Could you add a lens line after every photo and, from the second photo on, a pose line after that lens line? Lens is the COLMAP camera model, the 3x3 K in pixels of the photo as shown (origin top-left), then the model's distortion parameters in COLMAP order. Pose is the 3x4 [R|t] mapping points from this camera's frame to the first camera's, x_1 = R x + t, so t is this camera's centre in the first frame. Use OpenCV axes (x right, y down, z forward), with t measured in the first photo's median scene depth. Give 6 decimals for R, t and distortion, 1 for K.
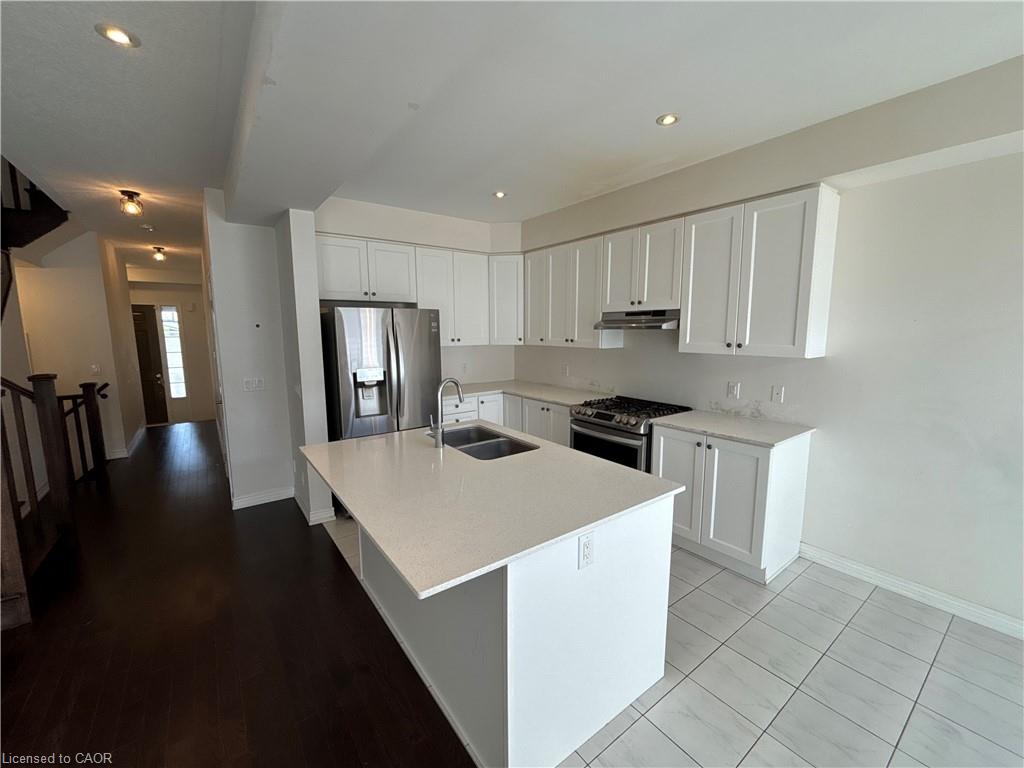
lens RADIAL K [[417.8, 0, 512.0], [0, 417.8, 384.0], [0, 0, 1]] dist [0.000006, -0.000270]
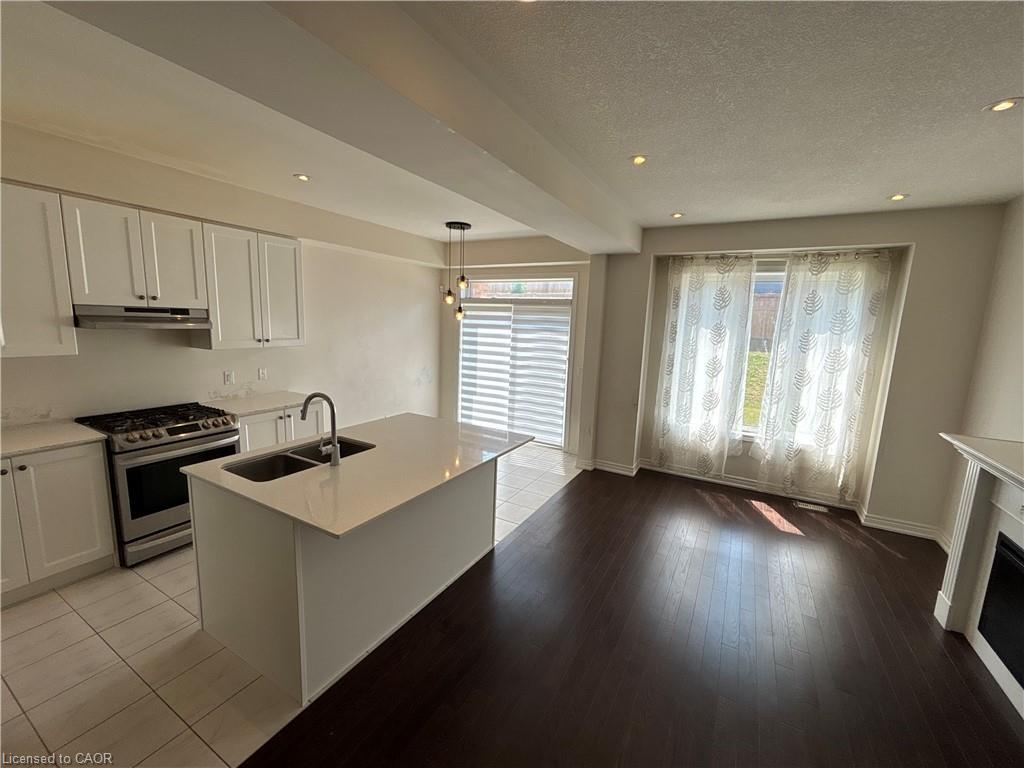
lens RADIAL K [[417.8, 0, 512.0], [0, 417.8, 384.0], [0, 0, 1]] dist [0.000006, -0.000270]
pose [[-0.406516, -0.150003, 0.901246, -0.814727], [0.086320, 0.975712, 0.201333, -0.128393], [-0.909557, 0.159641, -0.383695, 0.671829]]
